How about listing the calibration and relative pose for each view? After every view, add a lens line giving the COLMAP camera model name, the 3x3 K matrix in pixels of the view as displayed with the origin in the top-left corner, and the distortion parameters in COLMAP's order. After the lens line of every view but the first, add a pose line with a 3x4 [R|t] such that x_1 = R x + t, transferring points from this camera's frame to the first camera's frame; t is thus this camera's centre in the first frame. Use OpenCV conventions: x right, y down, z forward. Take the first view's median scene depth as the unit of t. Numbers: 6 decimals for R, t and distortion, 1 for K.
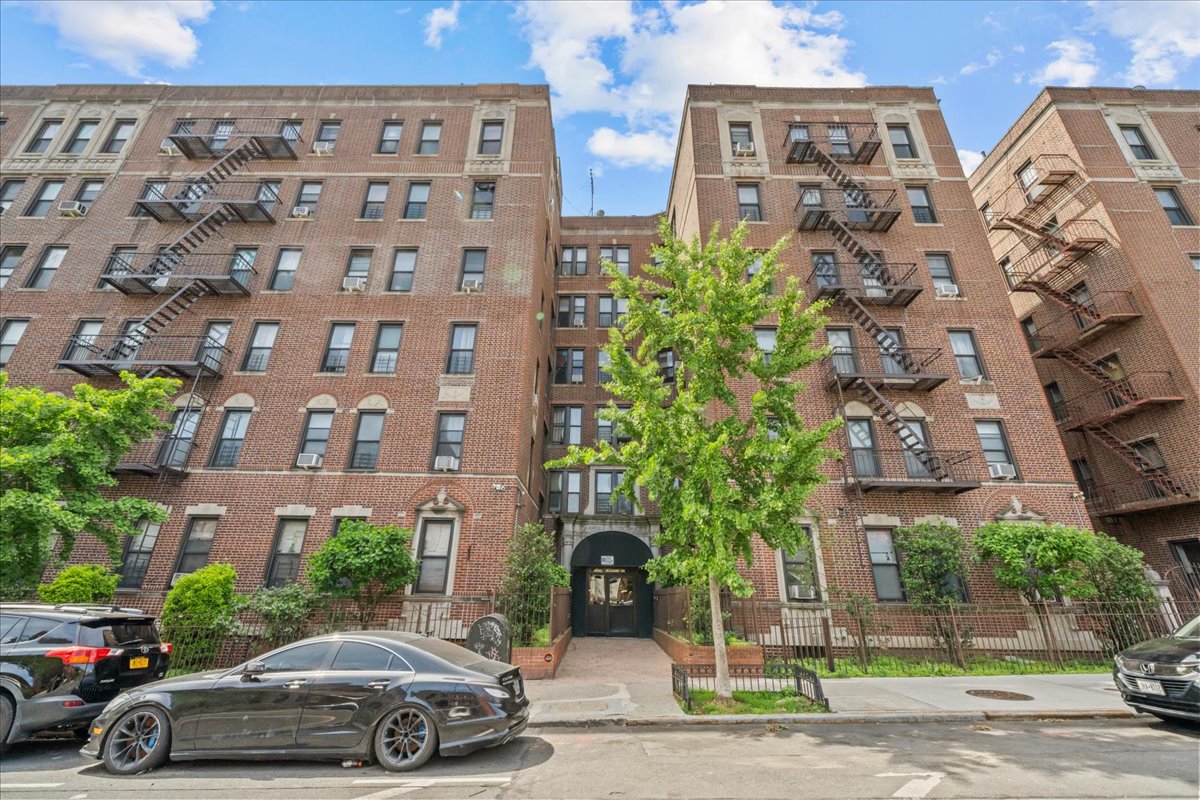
lens RADIAL K [[493.6, 0, 604.4], [0, 493.6, 395.1], [0, 0, 1]] dist [-0.000870, 0.000349]
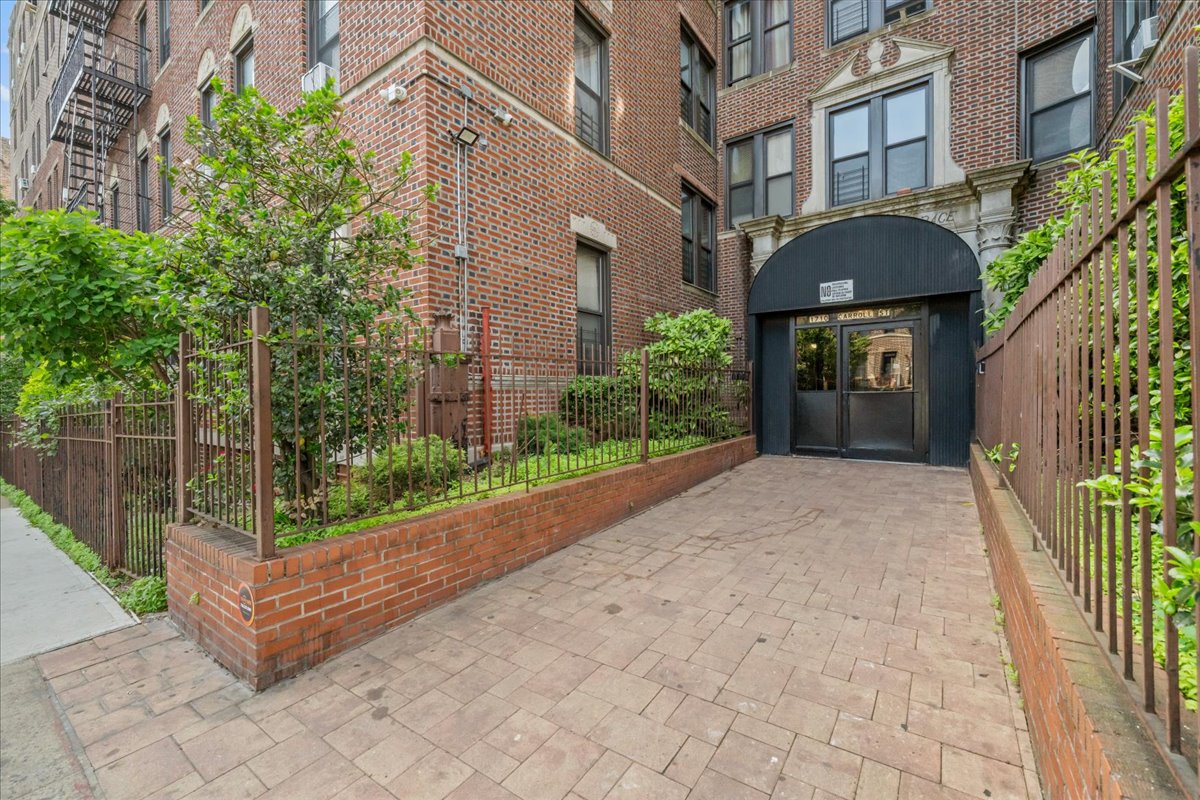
lens RADIAL K [[493.6, 0, 593.9], [0, 493.6, 404.2], [0, 0, 1]] dist [-0.000870, 0.000349]
pose [[0.794261, -0.012089, -0.607456, 0.084035], [0.245826, 0.920706, 0.303099, 0.219596], [0.555625, -0.390069, 0.734253, 0.487172]]
